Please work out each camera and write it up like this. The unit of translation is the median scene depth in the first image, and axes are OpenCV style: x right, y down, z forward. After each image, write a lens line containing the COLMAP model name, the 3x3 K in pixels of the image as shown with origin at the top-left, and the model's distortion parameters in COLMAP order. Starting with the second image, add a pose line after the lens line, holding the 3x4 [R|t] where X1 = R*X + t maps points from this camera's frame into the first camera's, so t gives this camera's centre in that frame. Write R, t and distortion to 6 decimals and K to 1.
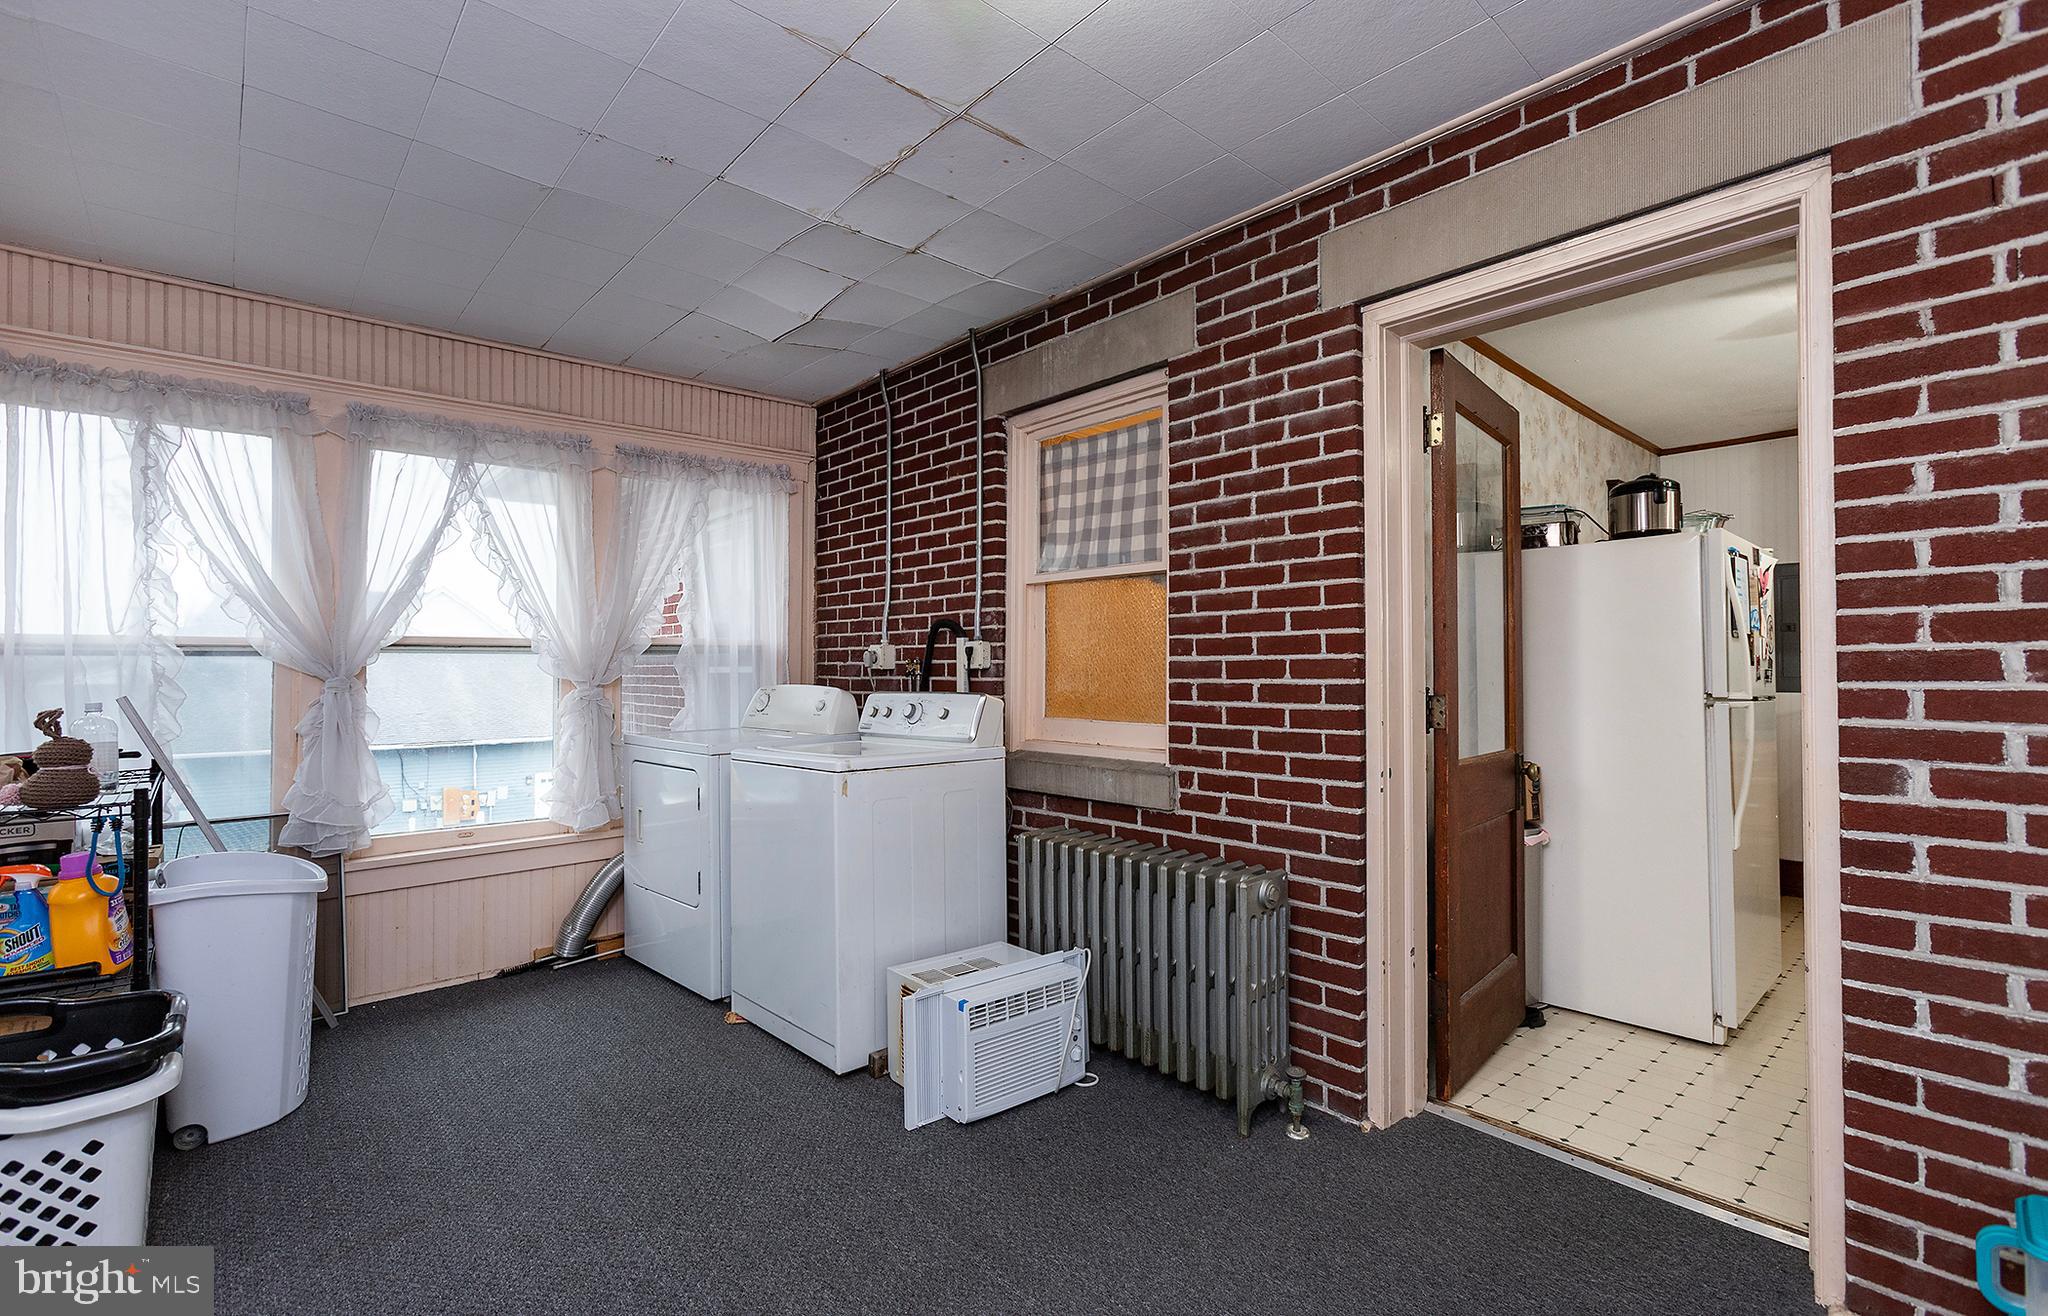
lens RADIAL K [[897.8, 0, 1013.4], [0, 897.8, 661.4], [0, 0, 1]] dist [-0.002270, 0.010631]
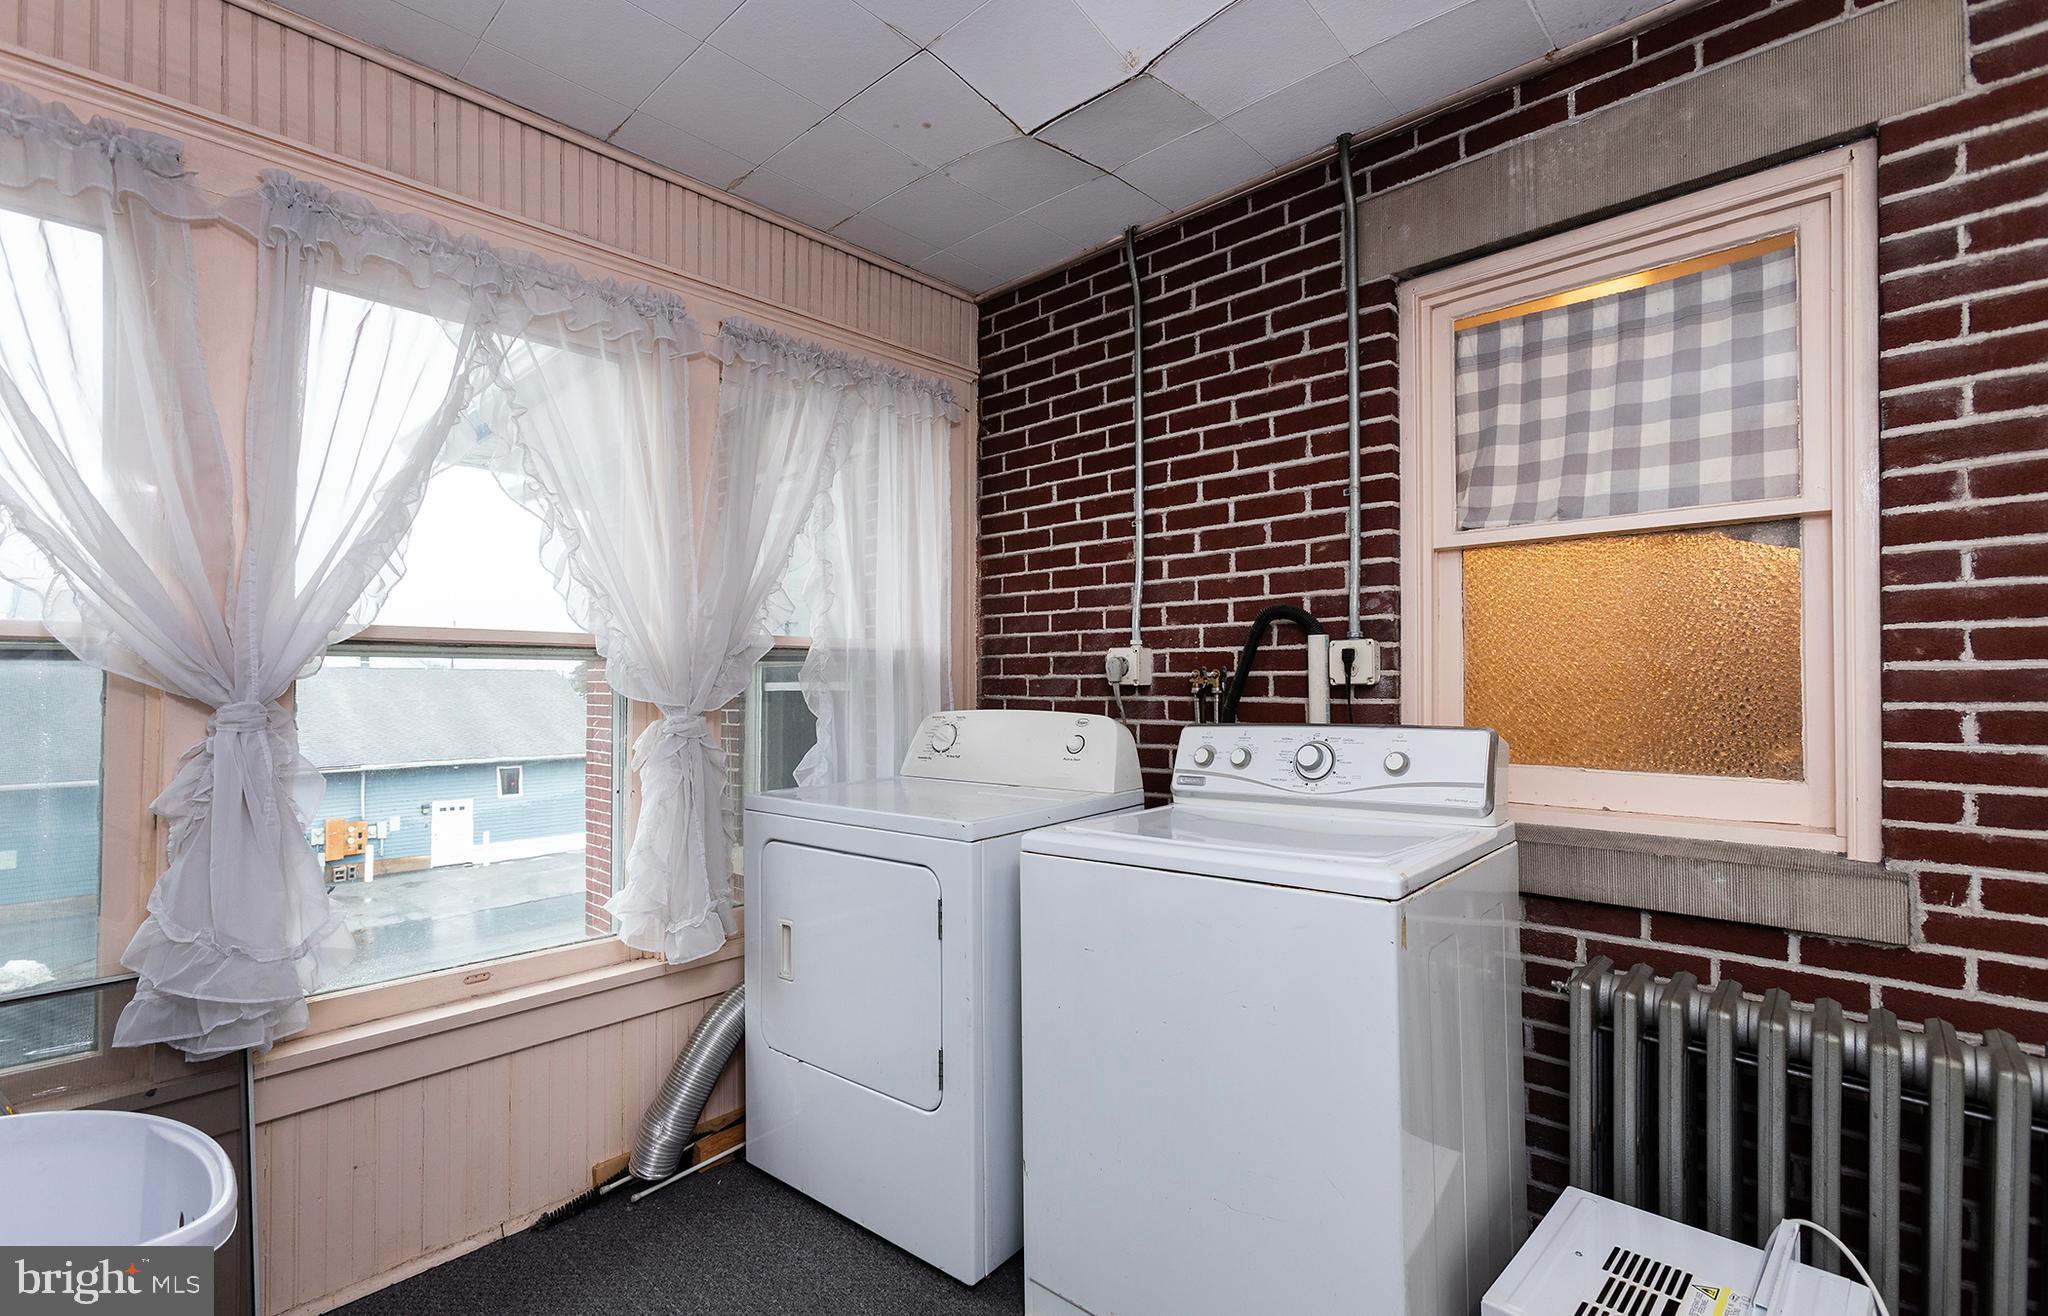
lens RADIAL K [[908.7, 0, 1031.9], [0, 908.7, 673.5], [0, 0, 1]] dist [-0.001864, 0.005949]
pose [[0.994994, 0.000178, 0.099936, -0.323917], [0.000230, 0.999992, -0.004064, 0.003059], [-0.099936, 0.004067, 0.994986, 0.399863]]
